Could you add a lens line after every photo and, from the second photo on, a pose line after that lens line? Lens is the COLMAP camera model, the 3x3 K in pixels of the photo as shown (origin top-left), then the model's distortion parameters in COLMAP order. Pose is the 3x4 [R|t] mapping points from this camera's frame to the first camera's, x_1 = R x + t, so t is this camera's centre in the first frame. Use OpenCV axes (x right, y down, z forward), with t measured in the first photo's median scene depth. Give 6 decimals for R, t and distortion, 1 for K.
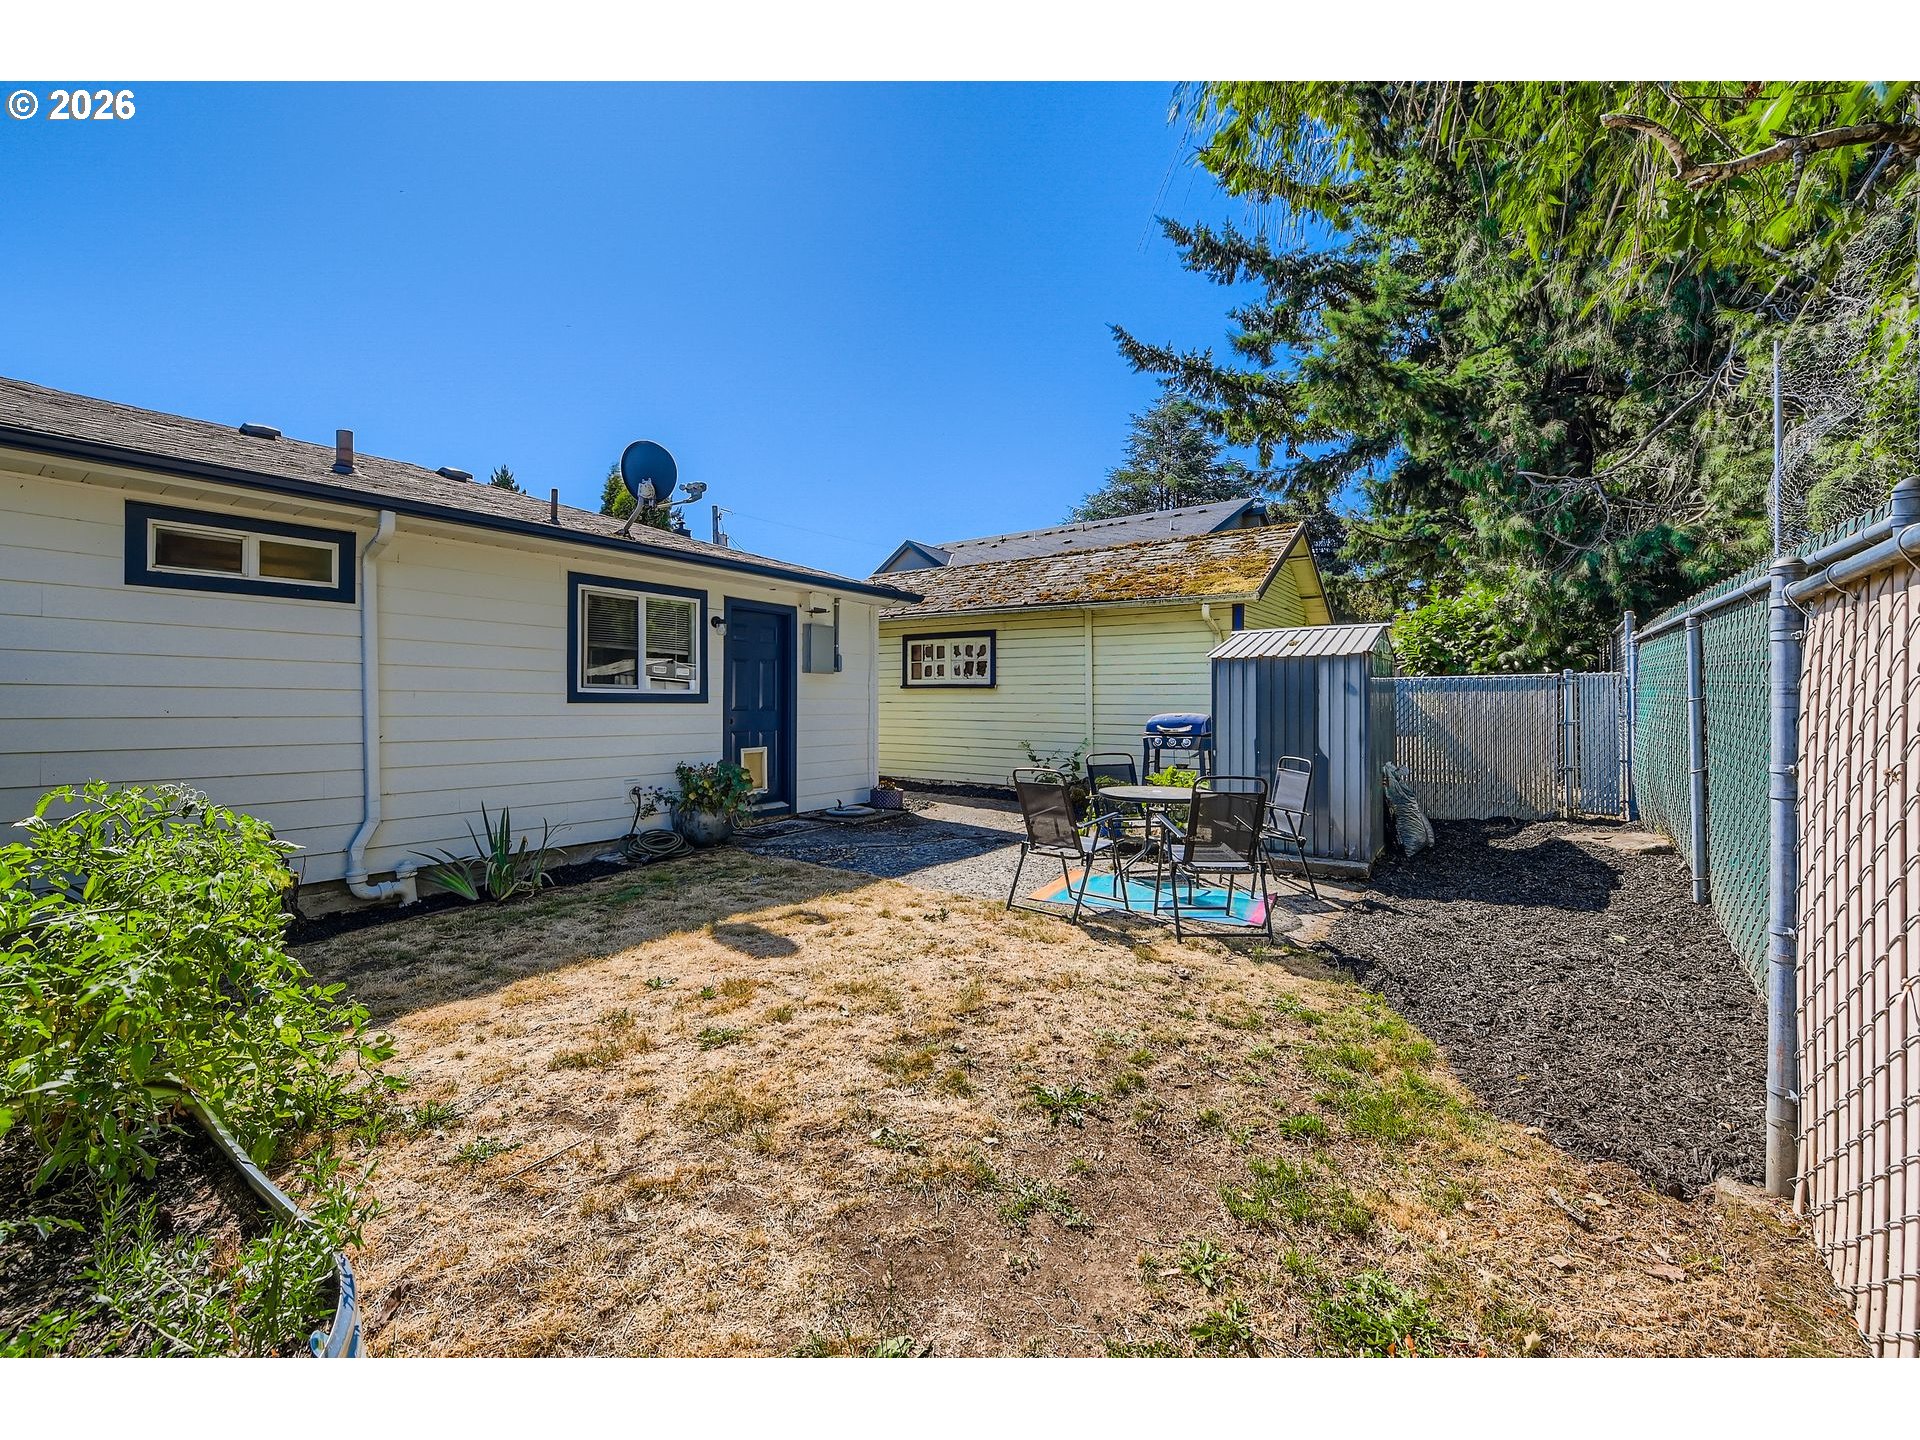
lens RADIAL K [[778.1, 0, 950.5], [0, 778.1, 704.0], [0, 0, 1]] dist [-0.009837, -0.000427]
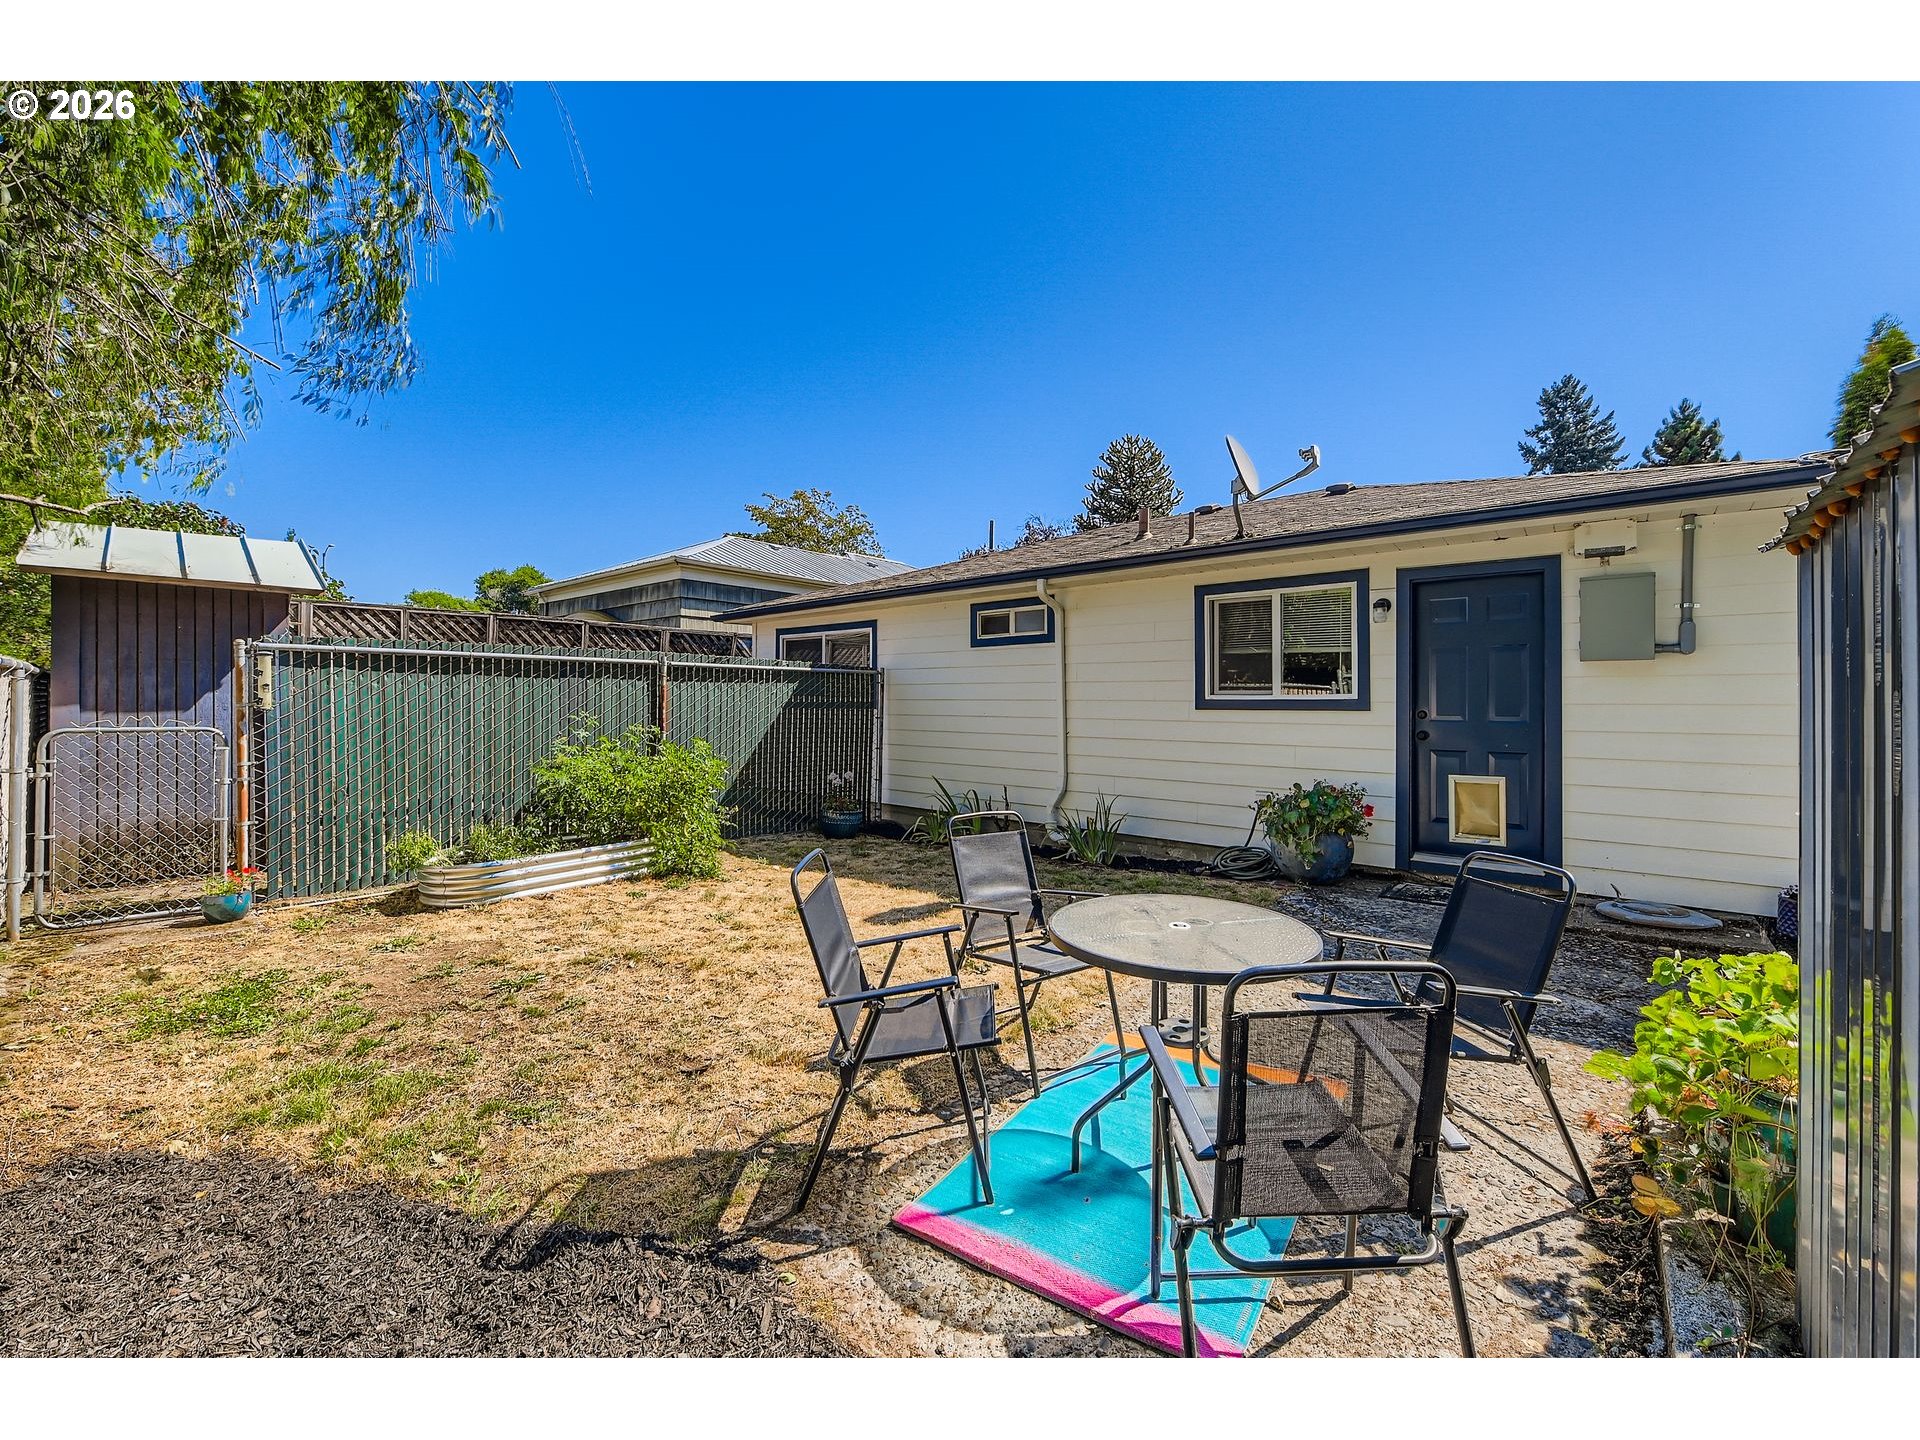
lens RADIAL K [[778.1, 0, 950.5], [0, 778.1, 704.0], [0, 0, 1]] dist [-0.009837, -0.000427]
pose [[-0.074275, -0.009259, -0.997195, 0.543207], [-0.004520, 0.999950, -0.008948, 0.001633], [0.997228, 0.003842, -0.074313, 0.682418]]
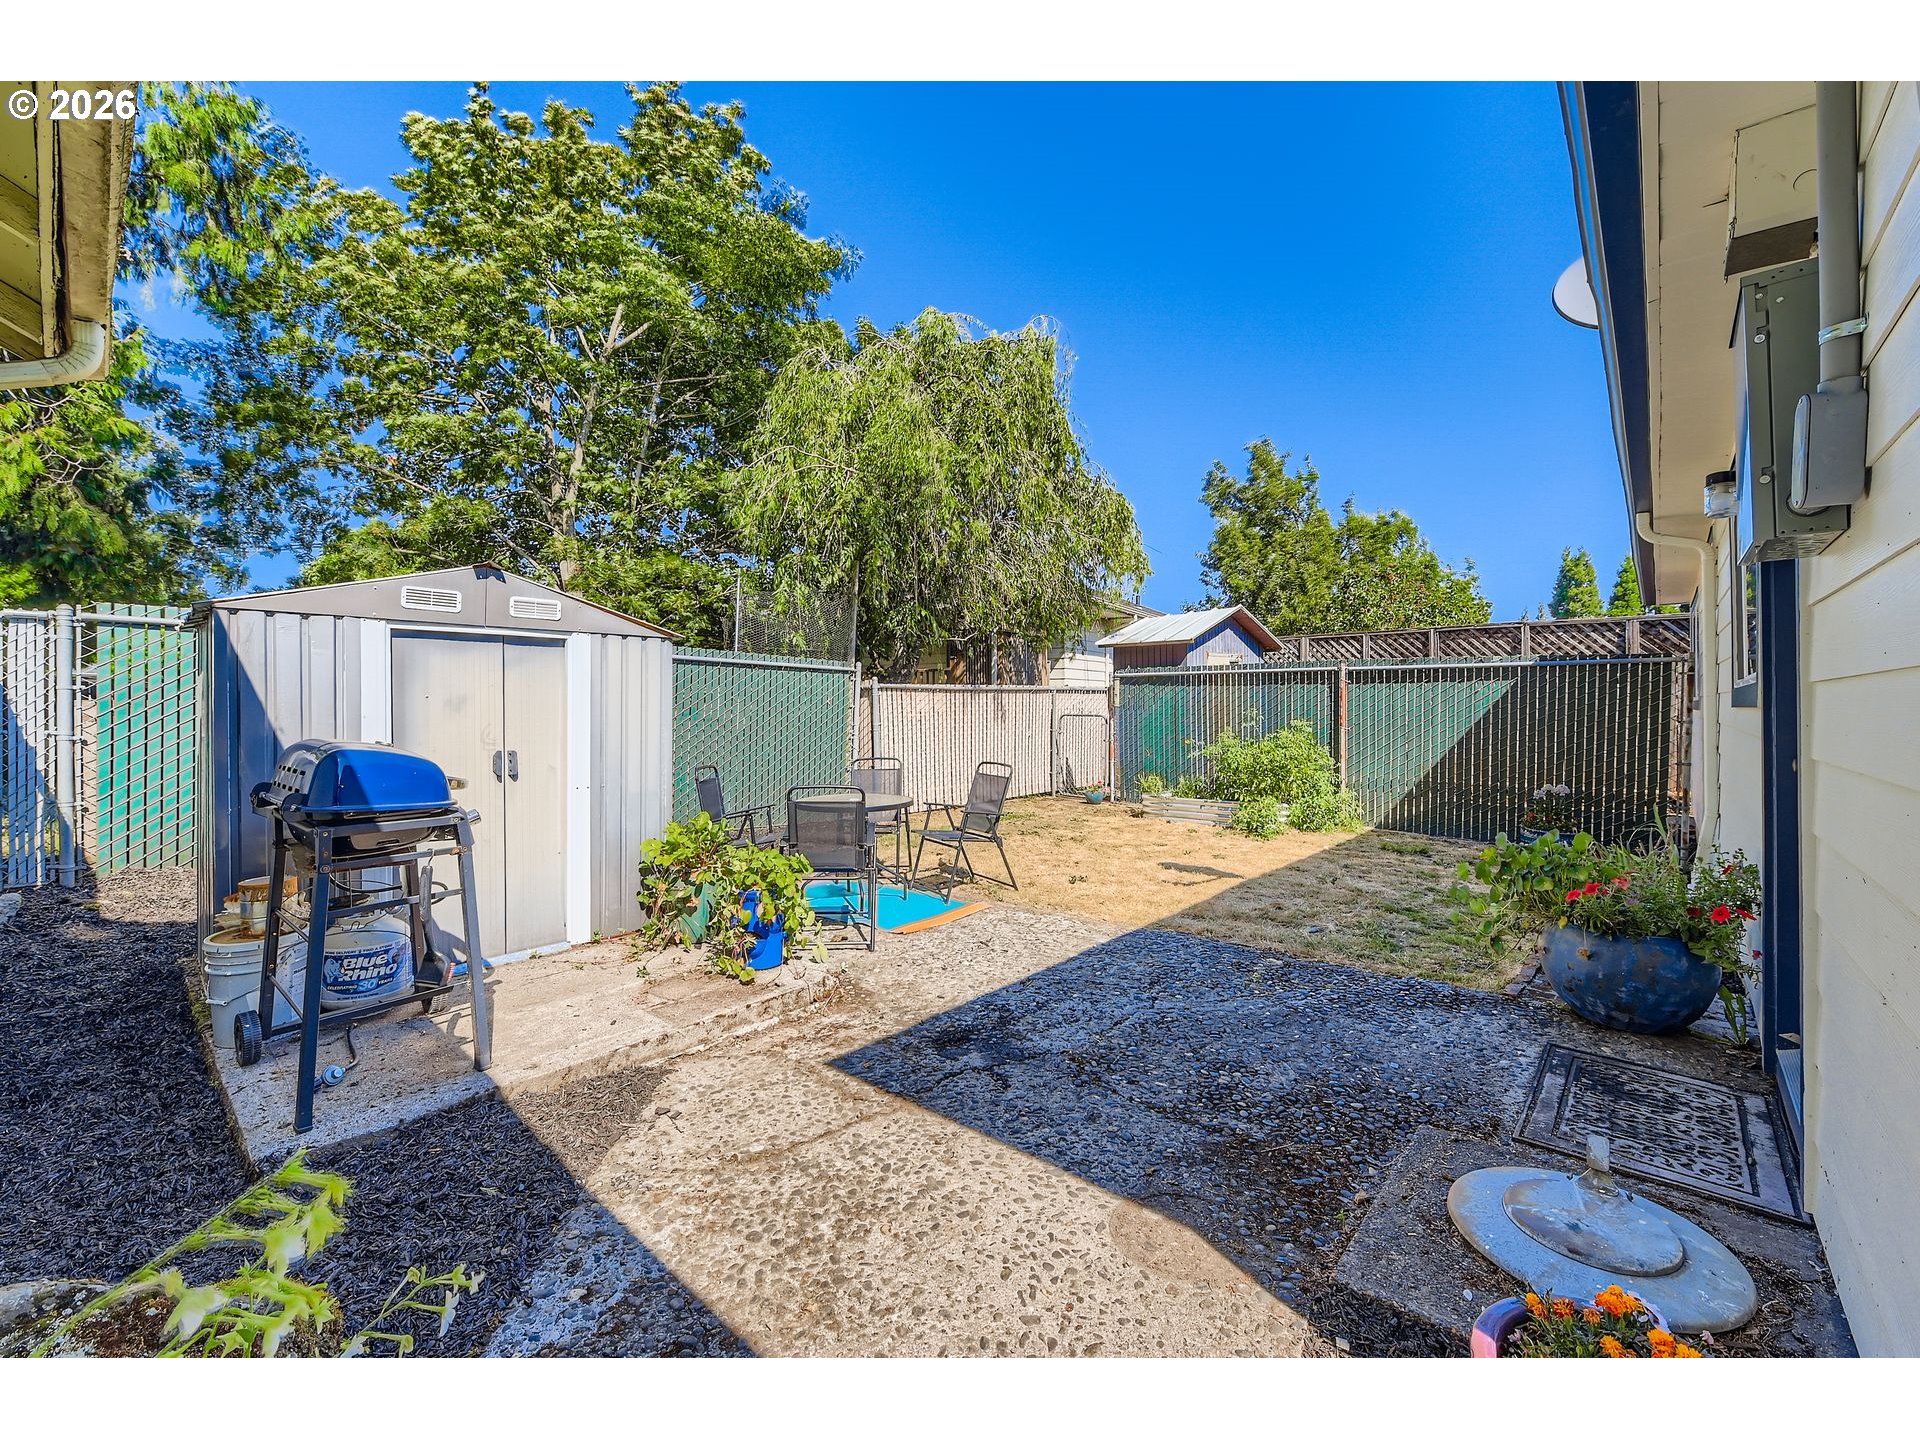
lens RADIAL K [[778.1, 0, 950.5], [0, 778.1, 704.0], [0, 0, 1]] dist [-0.009837, -0.000427]
pose [[-0.992354, -0.011698, 0.122872, 0.015197], [-0.011876, 0.999929, -0.000720, 0.003380], [-0.122855, -0.002174, -0.992422, 1.506095]]
